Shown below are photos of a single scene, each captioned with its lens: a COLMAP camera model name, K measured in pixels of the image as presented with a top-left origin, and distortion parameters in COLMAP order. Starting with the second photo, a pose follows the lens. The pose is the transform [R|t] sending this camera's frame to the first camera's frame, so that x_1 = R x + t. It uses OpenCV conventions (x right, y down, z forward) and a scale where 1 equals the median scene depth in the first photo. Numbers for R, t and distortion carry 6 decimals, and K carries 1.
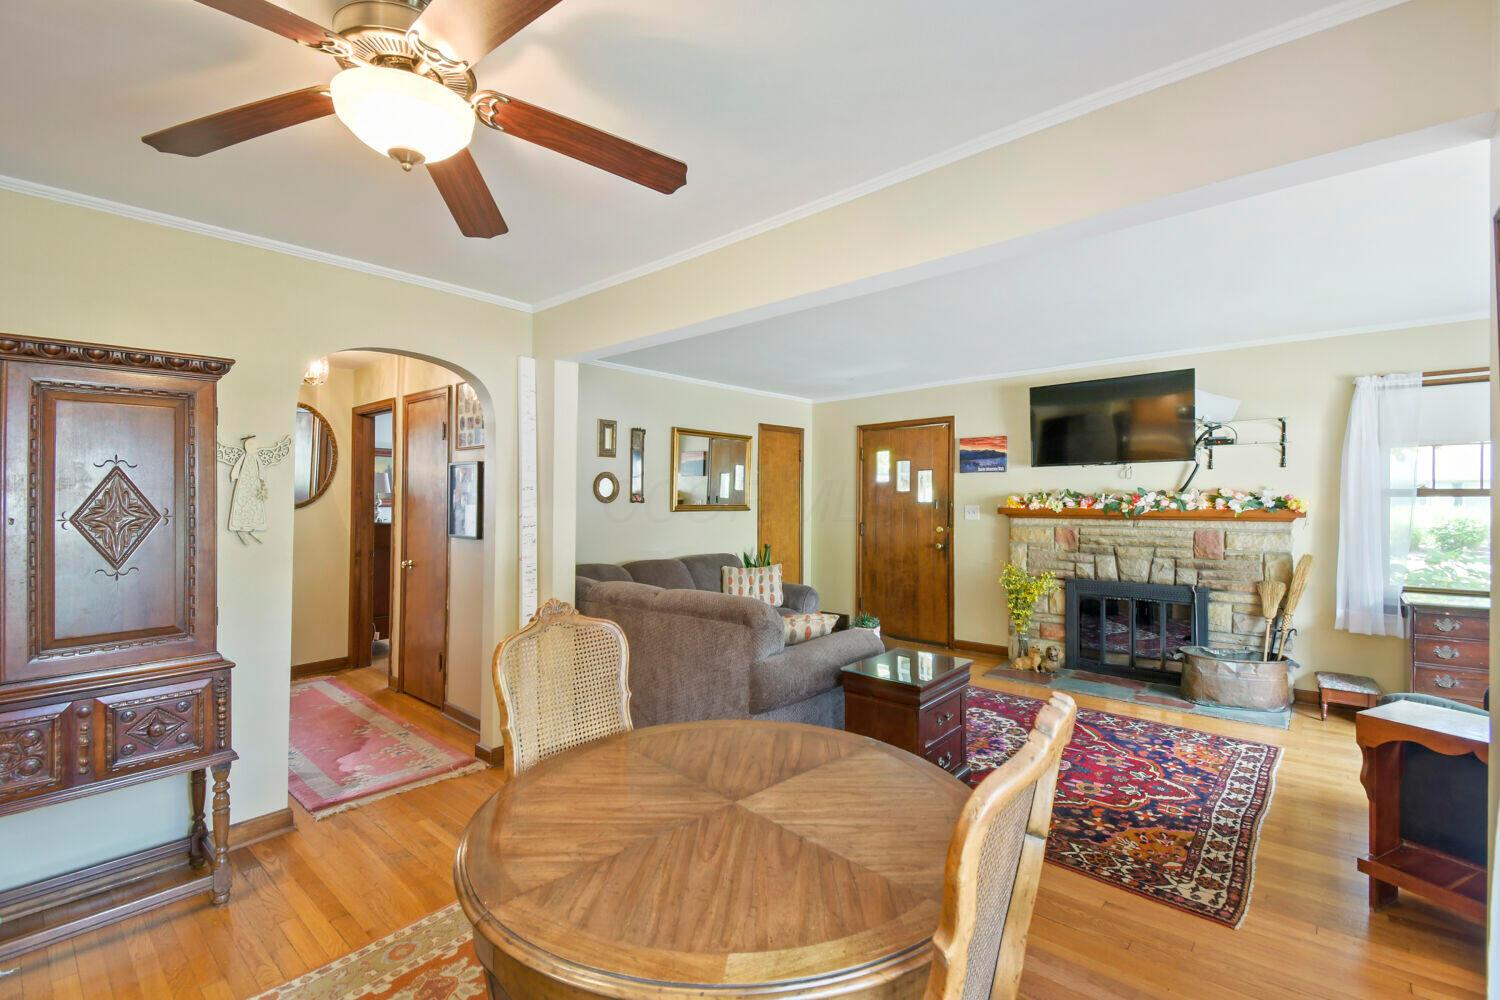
lens RADIAL K [[673.1, 0, 735.2], [0, 673.1, 491.2], [0, 0, 1]] dist [0.004935, -0.001711]
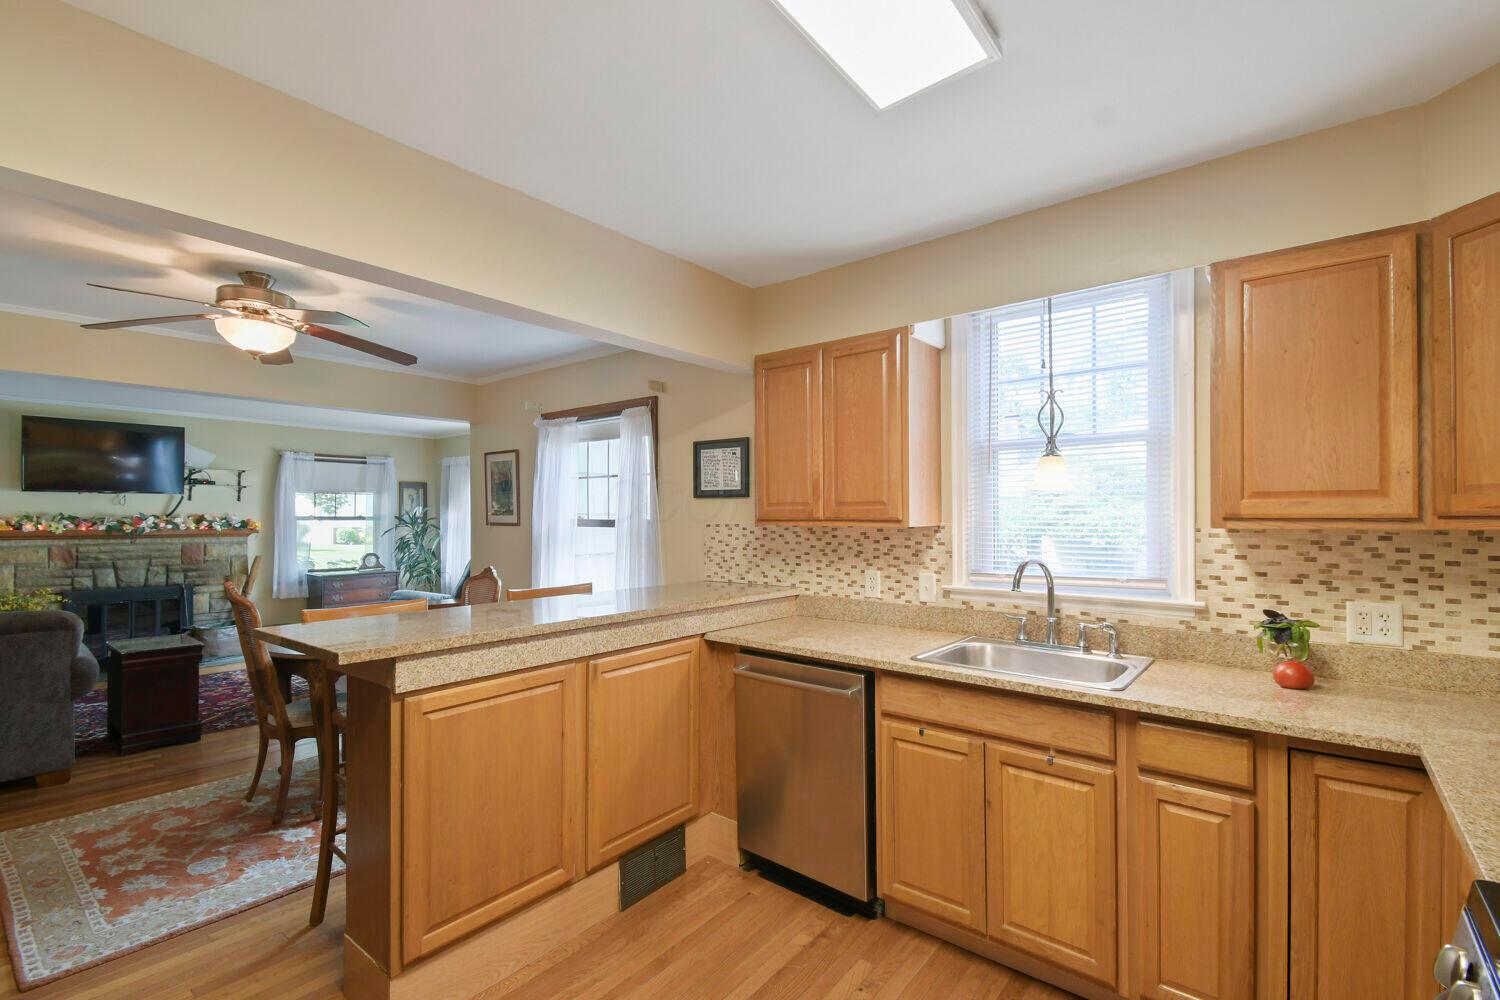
lens RADIAL K [[673.1, 0, 737.8], [0, 673.1, 500.1], [0, 0, 1]] dist [0.004935, -0.001711]
pose [[-0.022528, 0.027502, 0.999368, -0.687306], [-0.015048, 0.999499, -0.027845, -0.010642], [-0.999633, -0.015666, -0.022103, -0.103362]]
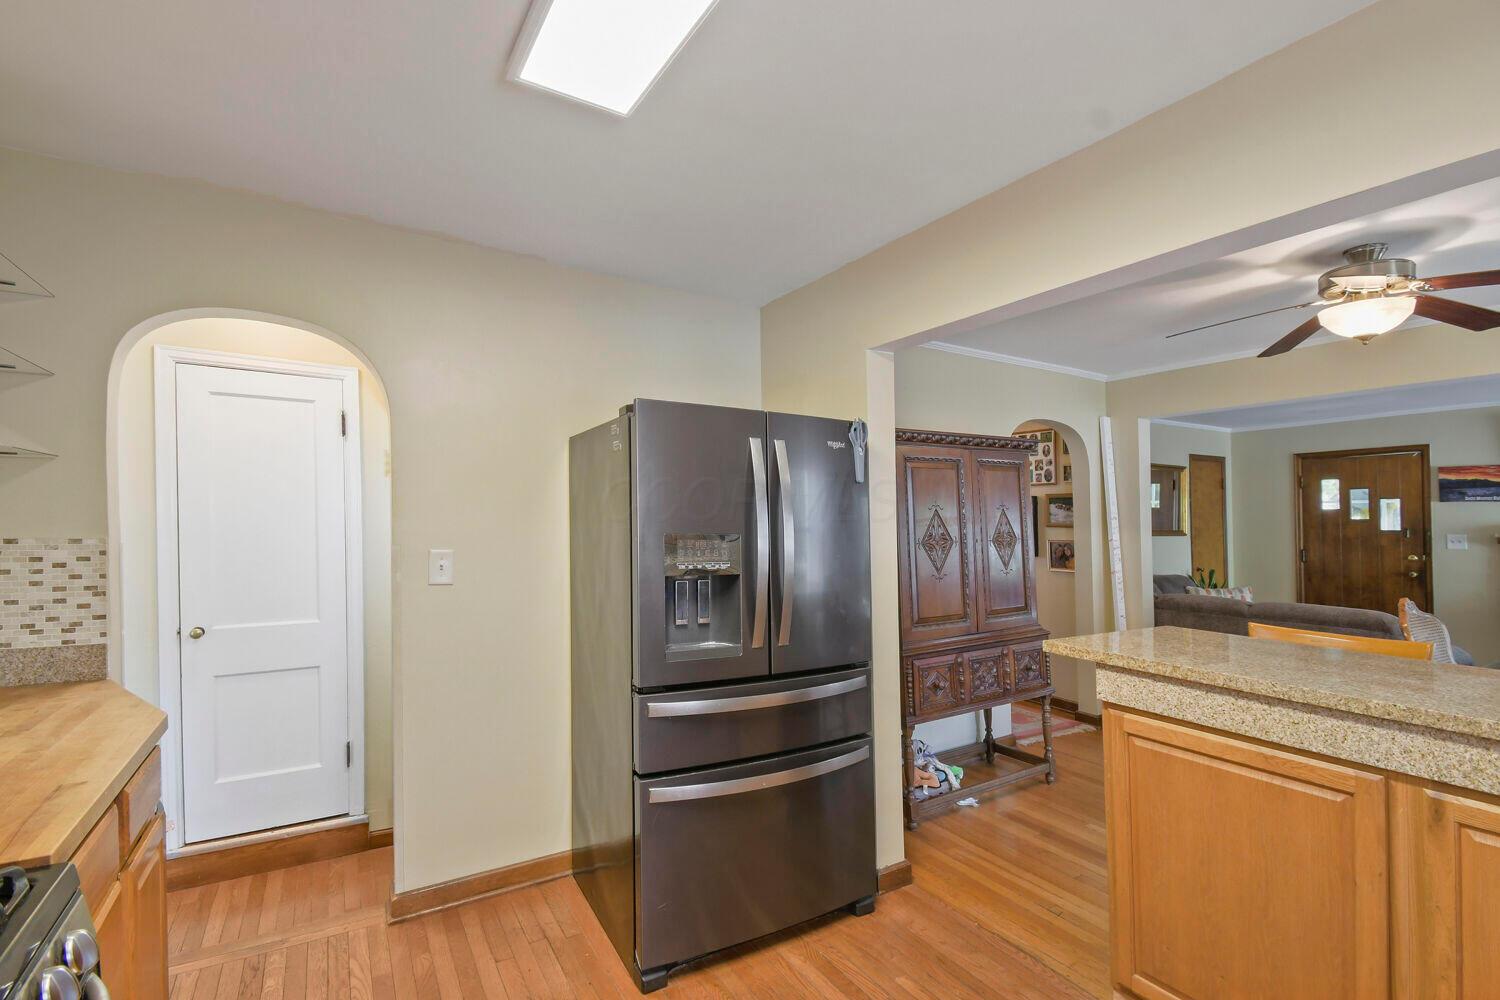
lens RADIAL K [[673.1, 0, 735.9], [0, 673.1, 507.6], [0, 0, 1]] dist [0.004935, -0.001711]
pose [[0.951115, 0.006514, -0.308768, -0.412945], [-0.006596, 0.999978, 0.000780, -0.015367], [0.308766, 0.001295, 0.951137, -0.316367]]
